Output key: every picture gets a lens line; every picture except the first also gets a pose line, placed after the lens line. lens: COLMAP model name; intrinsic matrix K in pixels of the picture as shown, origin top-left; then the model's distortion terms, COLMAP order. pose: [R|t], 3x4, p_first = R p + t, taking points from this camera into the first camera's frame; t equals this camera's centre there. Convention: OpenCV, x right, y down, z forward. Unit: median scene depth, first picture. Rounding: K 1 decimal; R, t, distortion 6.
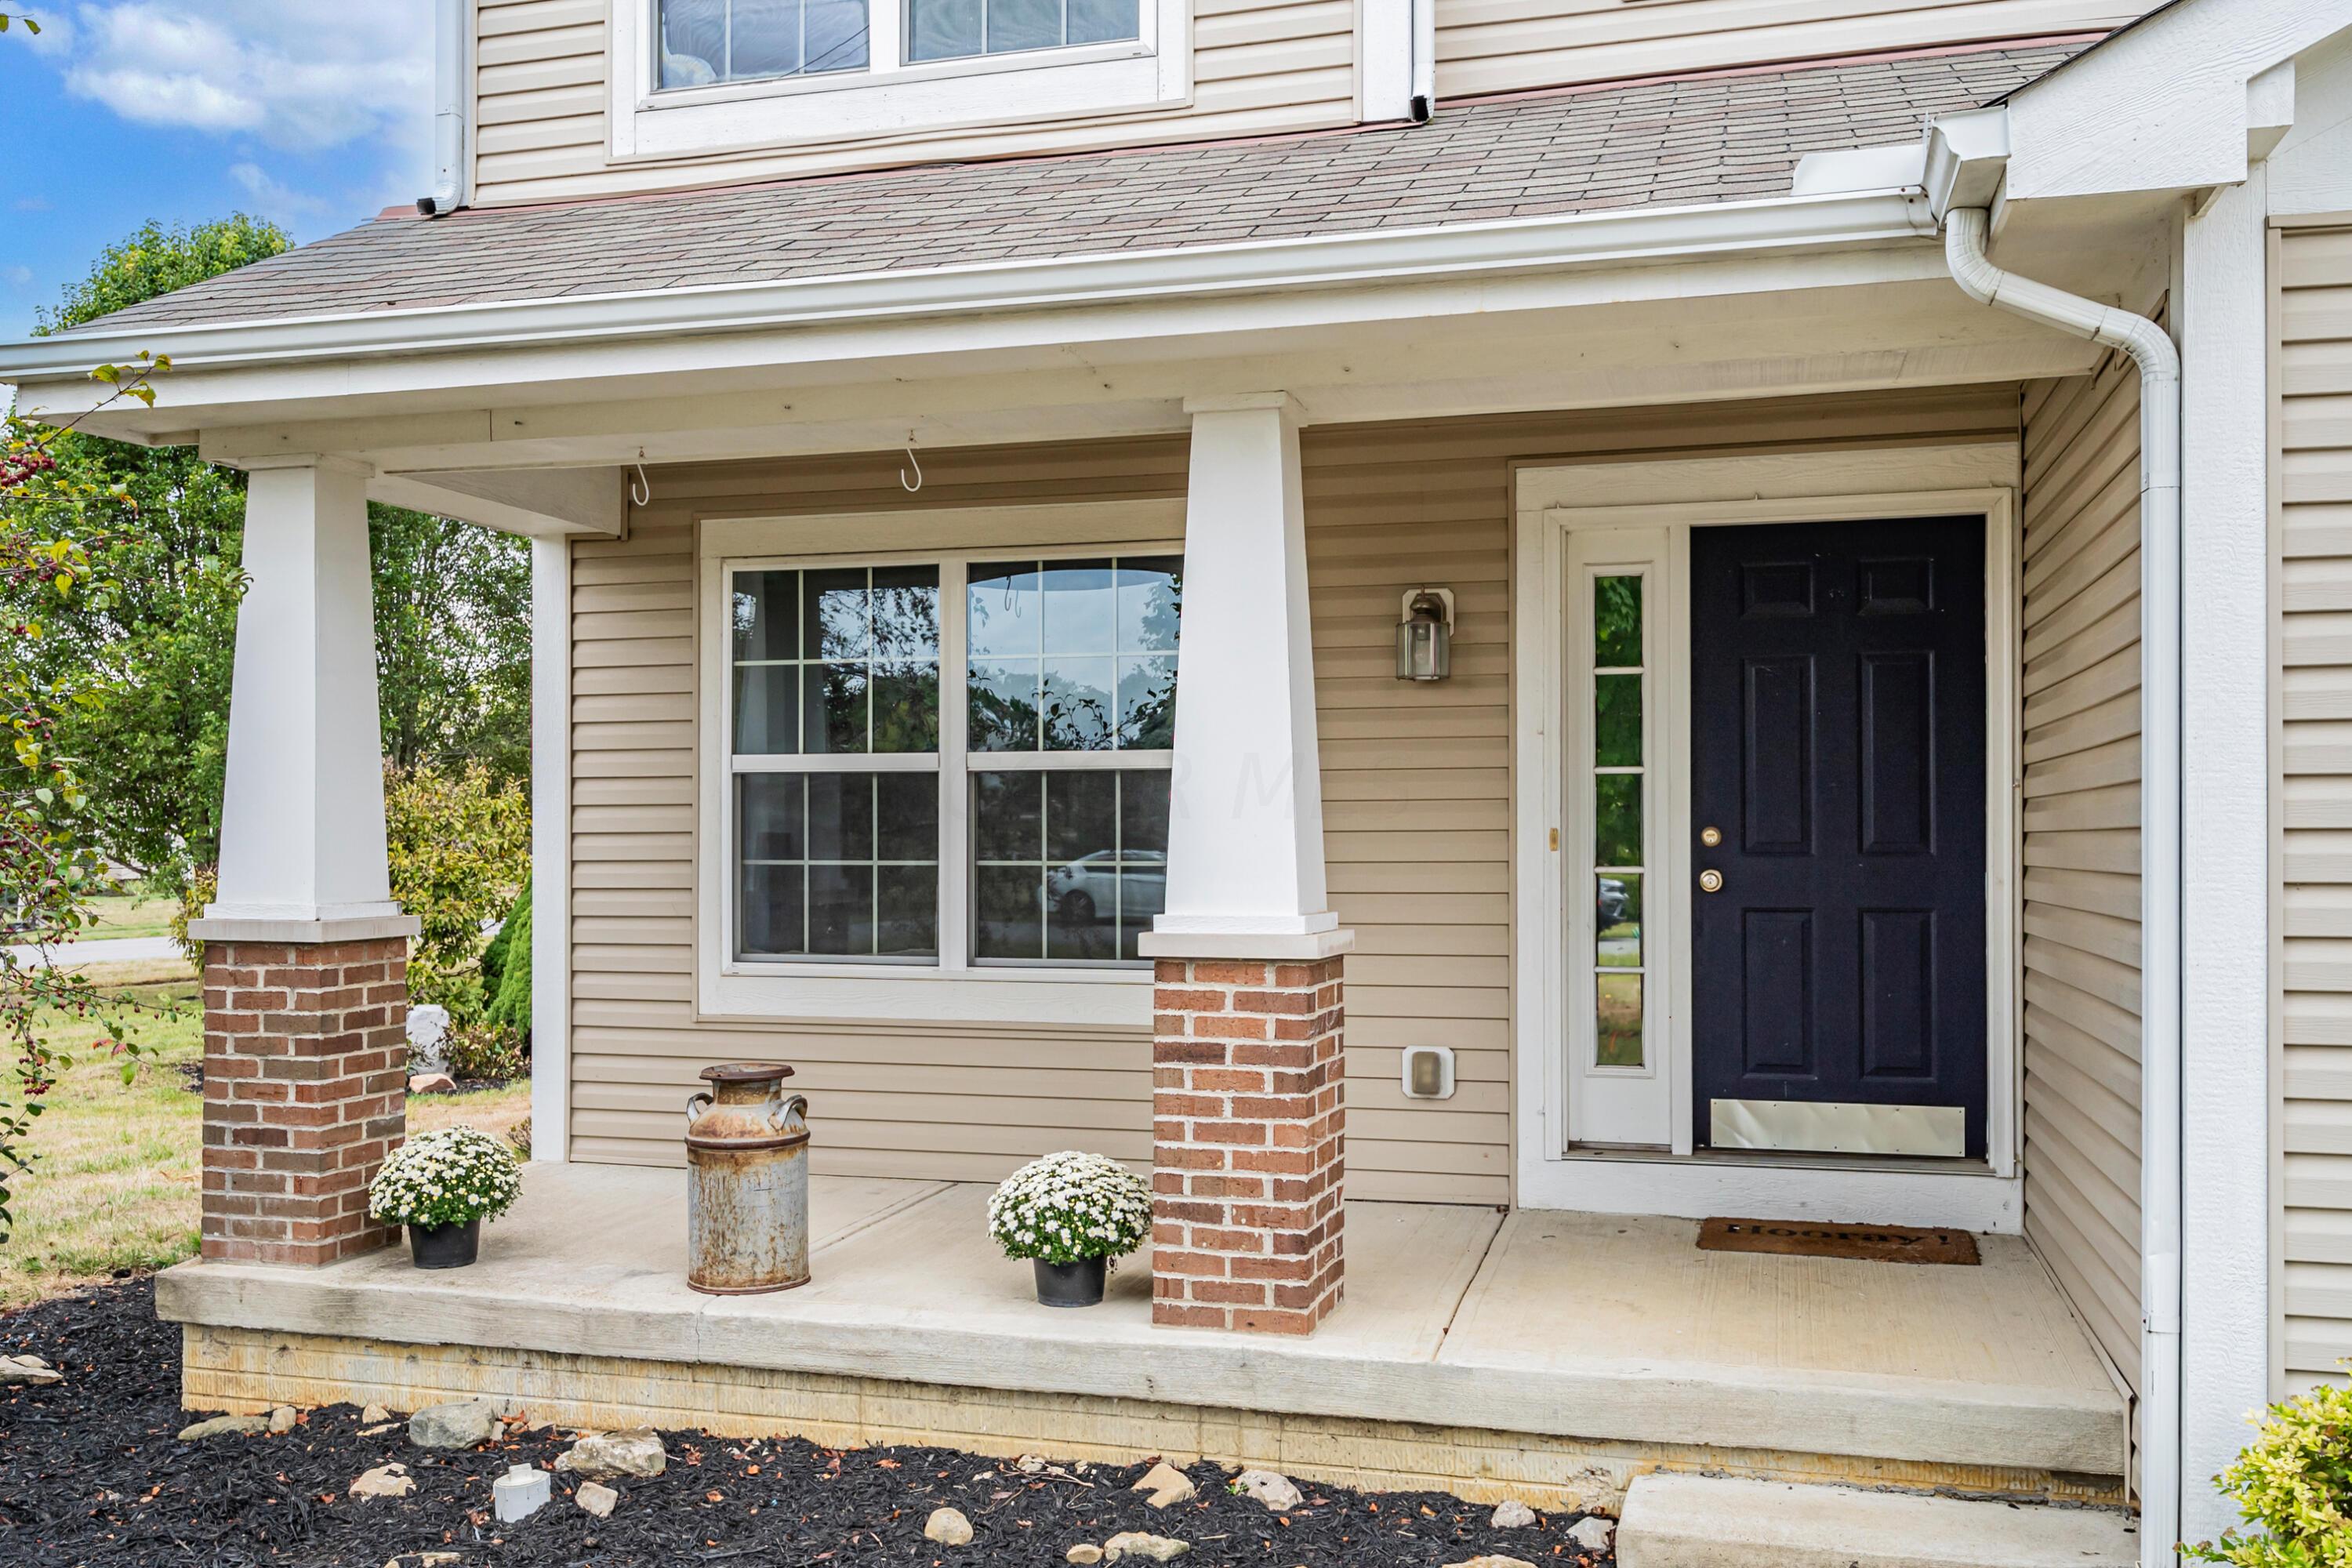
lens RADIAL K [[2006.0, 0, 1176.0], [0, 2006.0, 784.0], [0, 0, 1]] dist [0.010315, 0.004449]
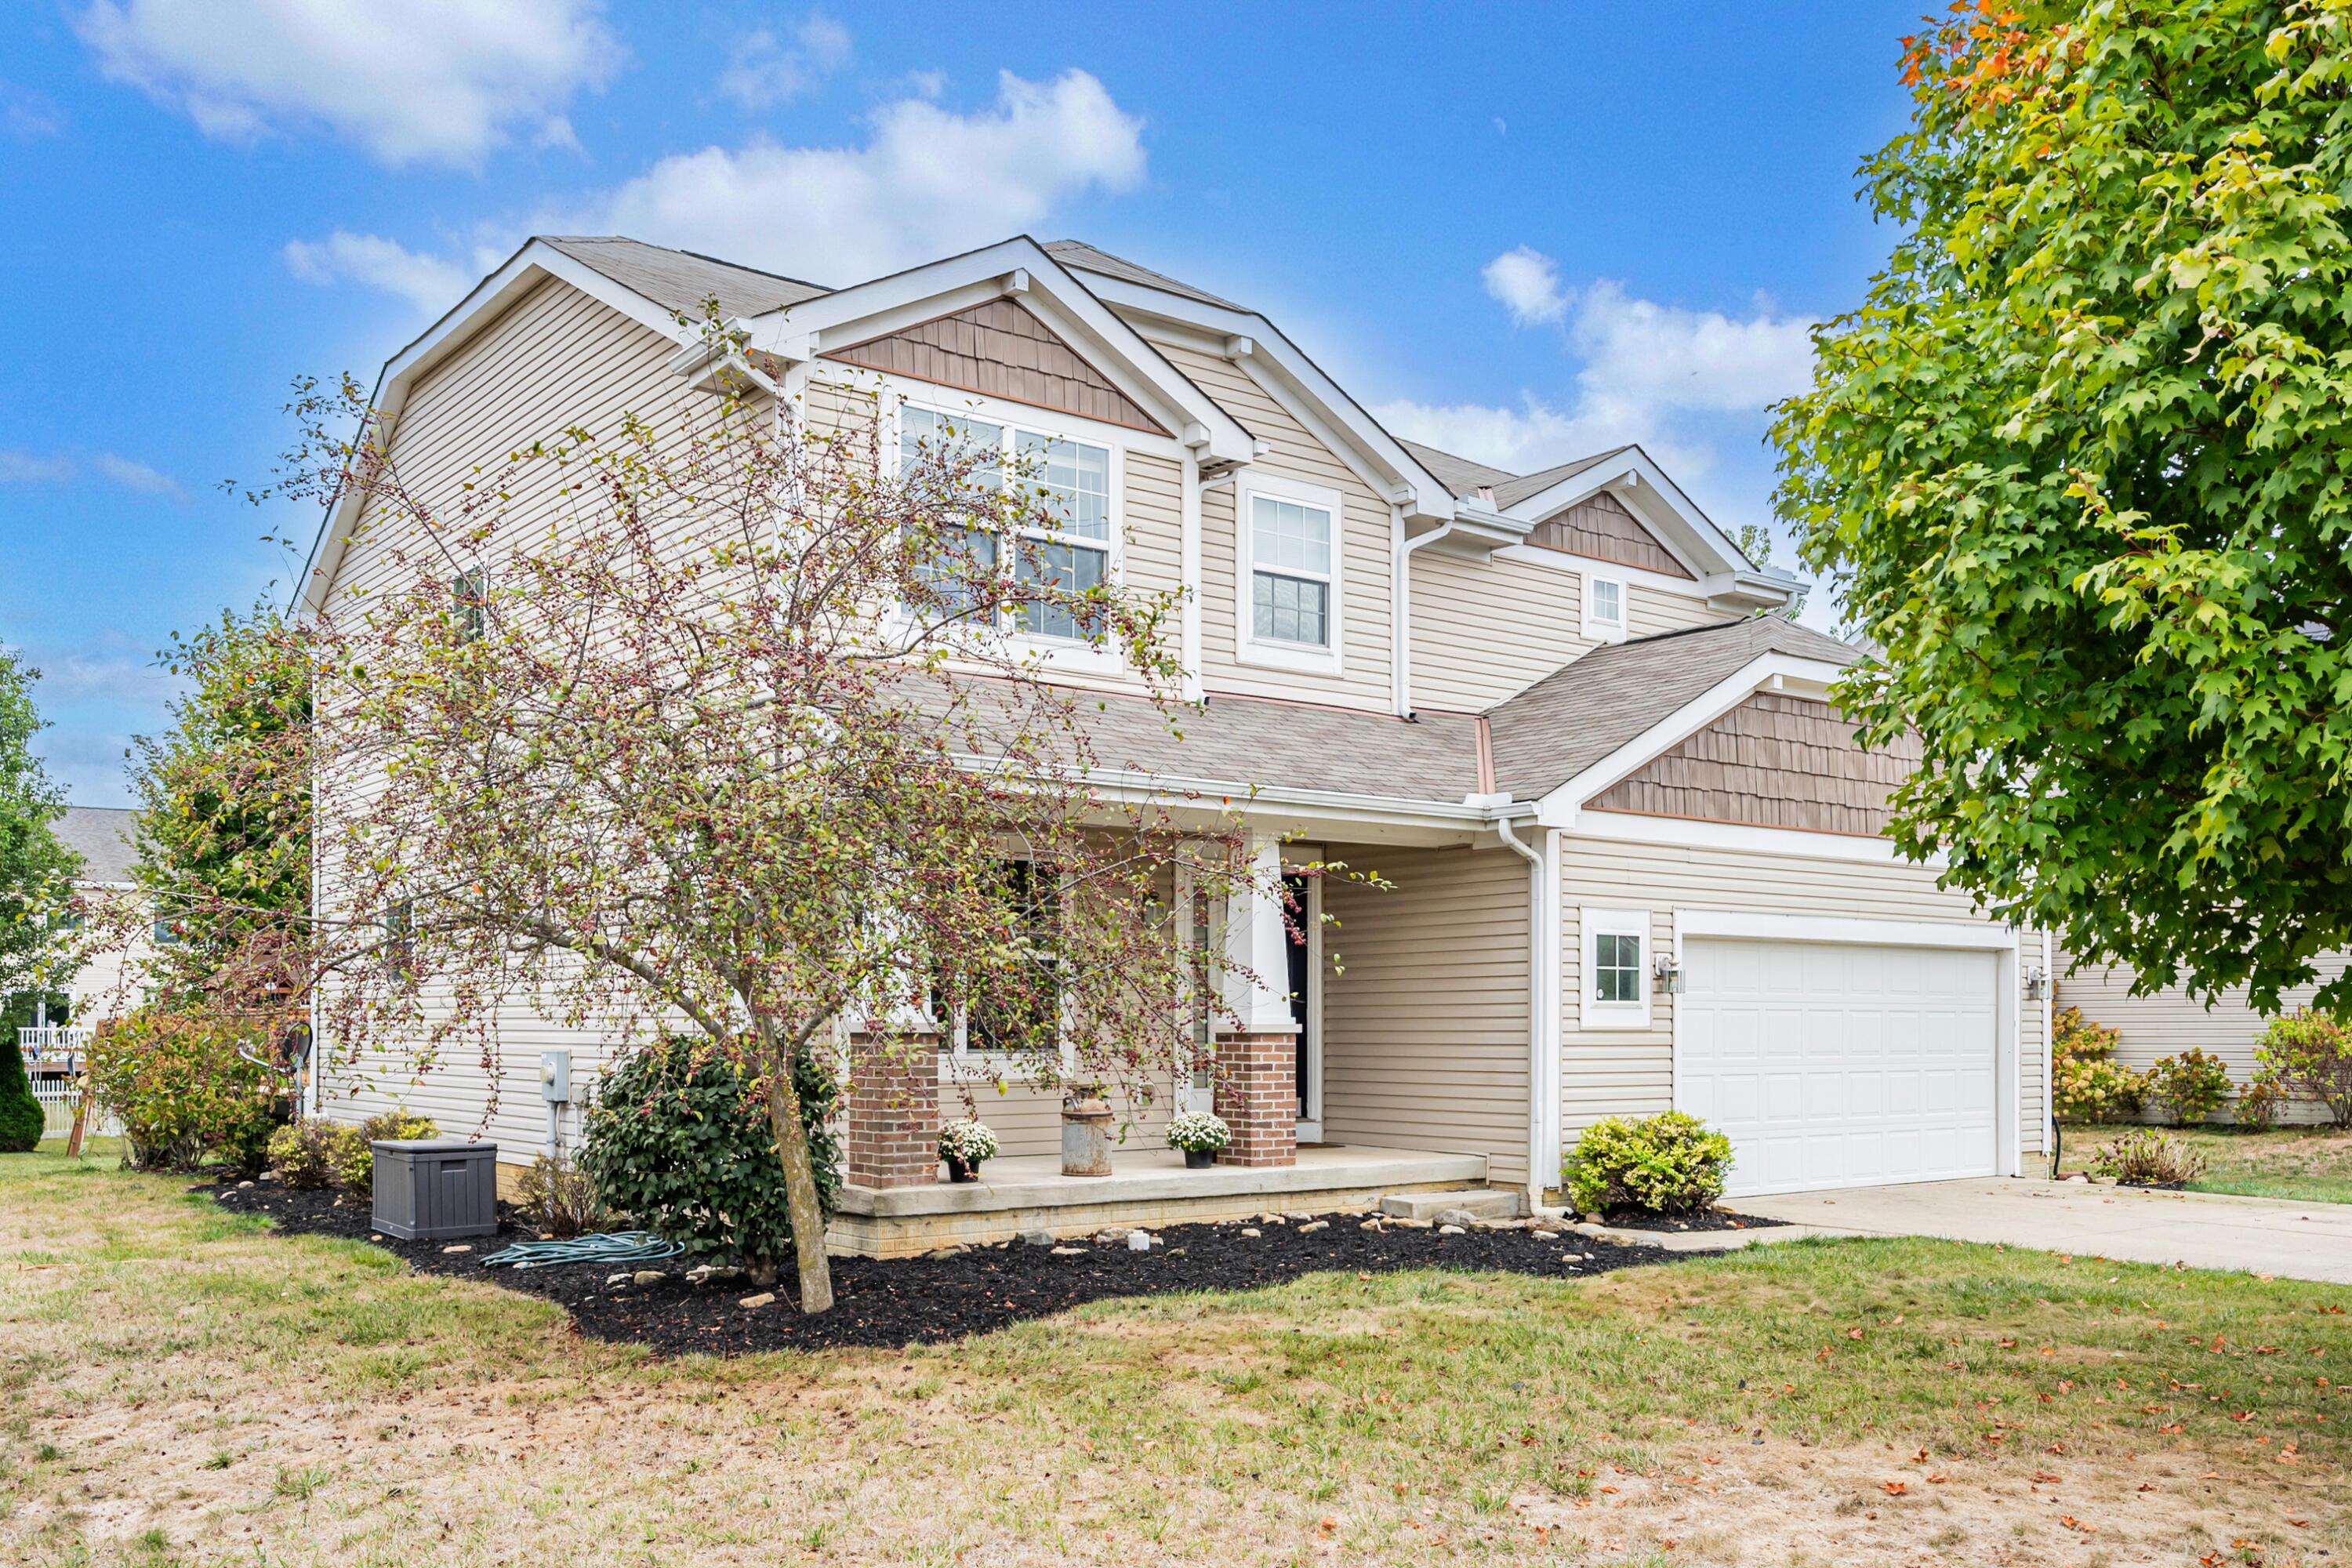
lens RADIAL K [[1874.7, 0, 1176.0], [0, 1874.7, 784.0], [0, 0, 1]] dist [-0.002158, -0.000299]
pose [[0.623065, 0.097895, 0.776020, -2.136462], [-0.022035, 0.993940, -0.107694, 0.025798], [-0.781860, 0.050001, 0.621446, -0.546293]]
